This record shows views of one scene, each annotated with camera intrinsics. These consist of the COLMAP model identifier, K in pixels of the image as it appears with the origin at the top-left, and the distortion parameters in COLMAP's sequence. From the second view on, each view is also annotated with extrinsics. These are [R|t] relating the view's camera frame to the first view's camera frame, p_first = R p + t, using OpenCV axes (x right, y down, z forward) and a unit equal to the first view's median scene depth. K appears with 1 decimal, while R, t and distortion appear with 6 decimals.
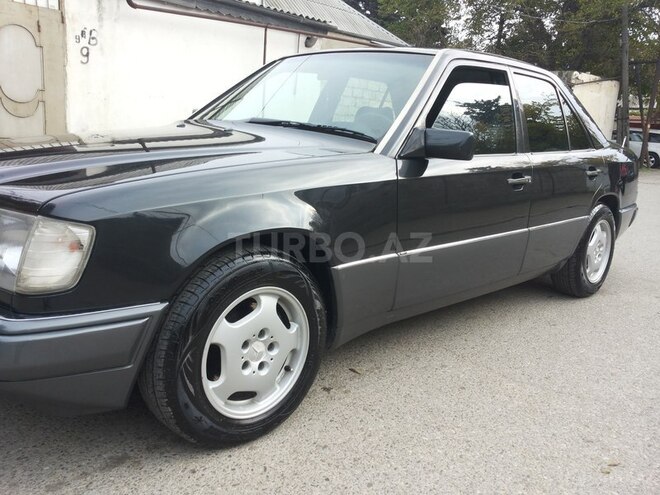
lens RADIAL K [[591.8, 0, 326.7], [0, 591.8, 249.6], [0, 0, 1]] dist [-0.040093, 0.095193]
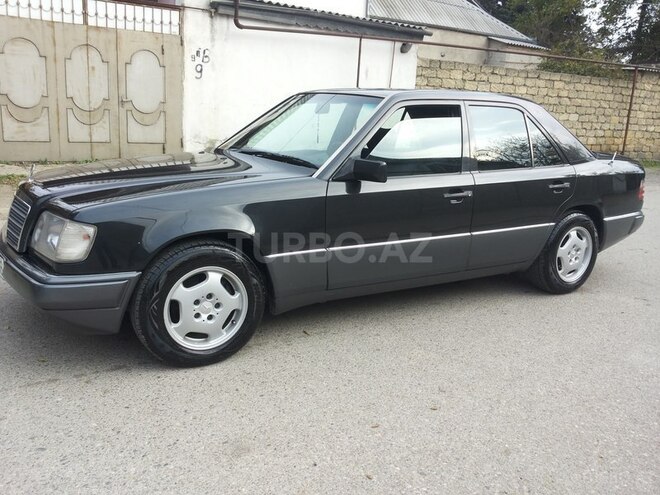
lens RADIAL K [[595.7, 0, 330.0], [0, 595.7, 247.5], [0, 0, 1]] dist [-0.008821, 0.004370]
pose [[0.974769, 0.038247, -0.219917, 0.404257], [-0.036150, 0.999254, 0.013553, -0.014865], [0.220271, -0.005261, 0.975424, -0.345533]]
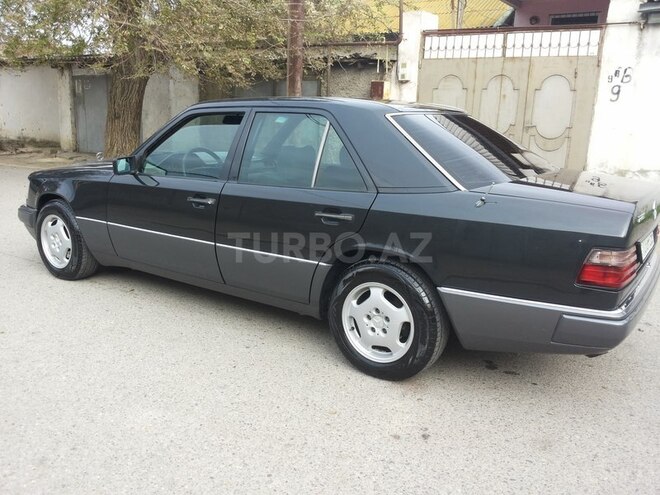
lens RADIAL K [[584.4, 0, 333.2], [0, 584.4, 249.7], [0, 0, 1]] dist [-0.022821, 0.019884]
pose [[0.188242, 0.171956, -0.966952, 1.837968], [-0.225340, 0.965850, 0.127891, -0.273072], [0.955922, 0.193819, 0.220562, 1.178126]]
